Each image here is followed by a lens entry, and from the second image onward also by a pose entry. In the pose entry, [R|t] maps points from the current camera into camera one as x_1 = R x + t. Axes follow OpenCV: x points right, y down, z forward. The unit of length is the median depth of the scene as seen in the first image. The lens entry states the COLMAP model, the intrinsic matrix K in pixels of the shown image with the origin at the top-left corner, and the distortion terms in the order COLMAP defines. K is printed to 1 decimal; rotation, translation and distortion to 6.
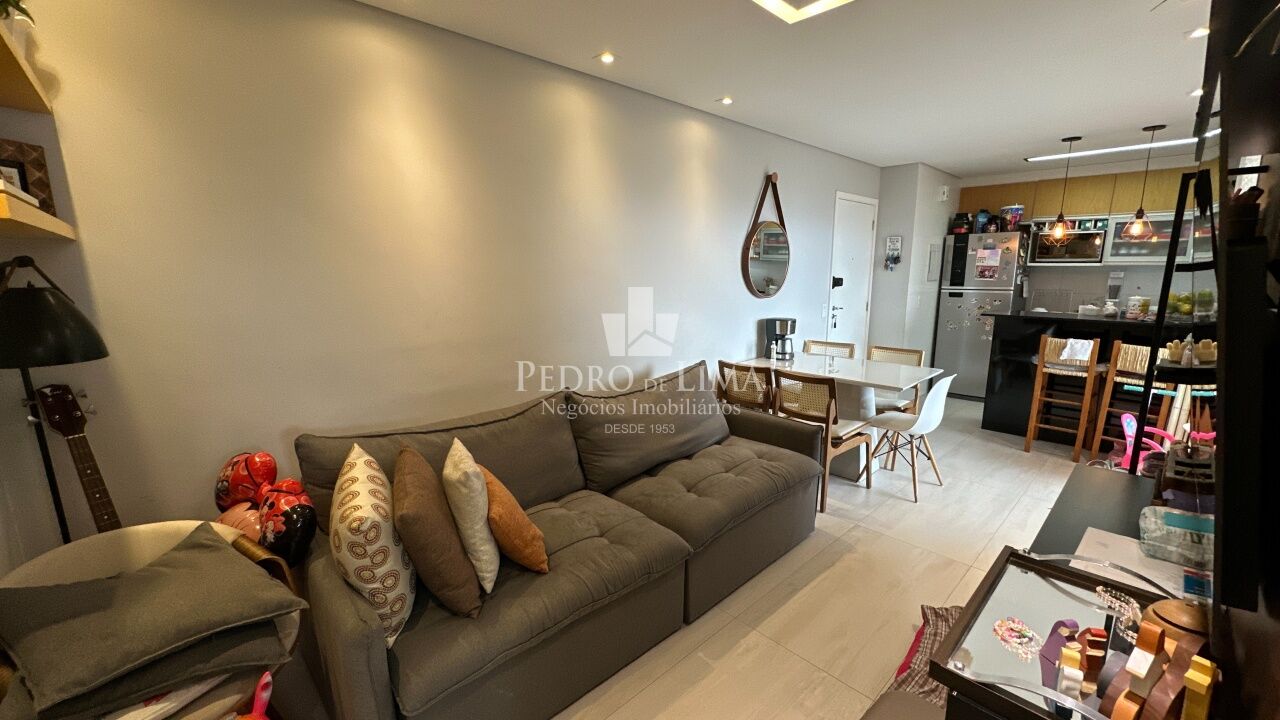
lens RADIAL K [[508.9, 0, 640.5], [0, 508.9, 362.0], [0, 0, 1]] dist [-0.006265, 0.000312]
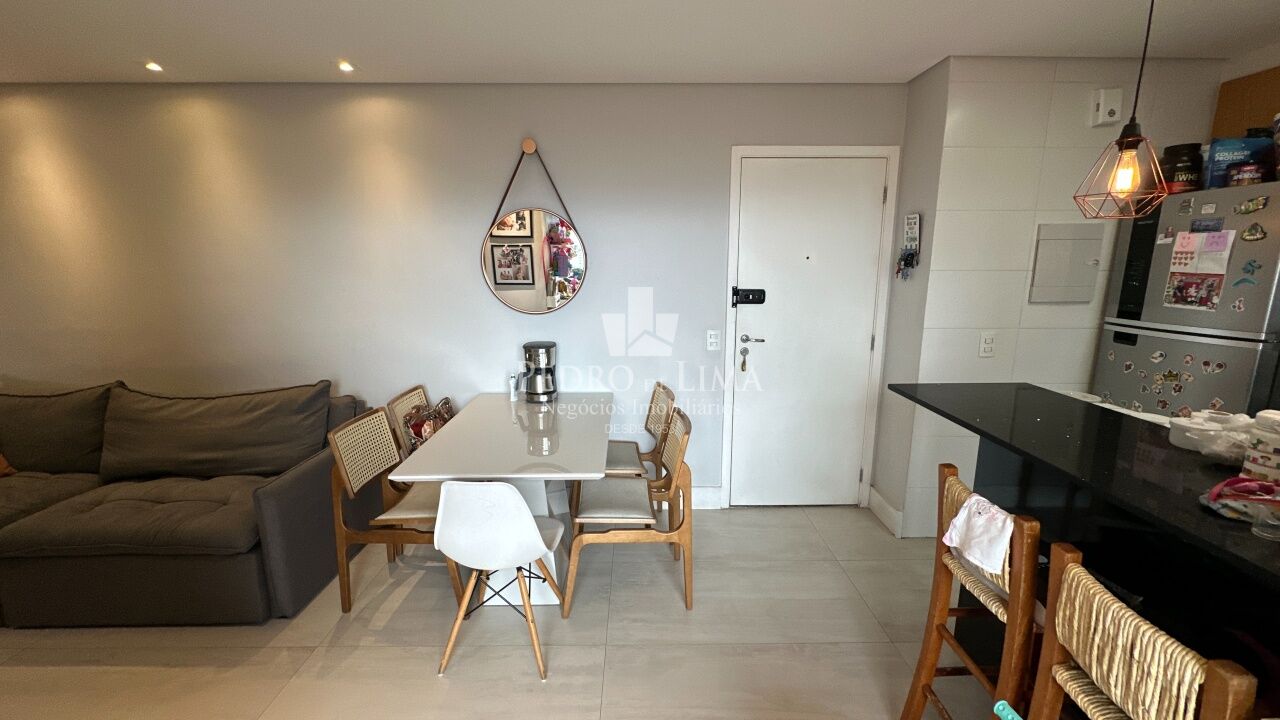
lens RADIAL K [[508.9, 0, 640.5], [0, 508.9, 362.0], [0, 0, 1]] dist [-0.006265, 0.000312]
pose [[0.733137, 0.133430, -0.666863, 0.675734], [-0.126411, 0.990213, 0.059154, -0.094998], [0.668229, 0.040931, 0.742829, 0.445603]]
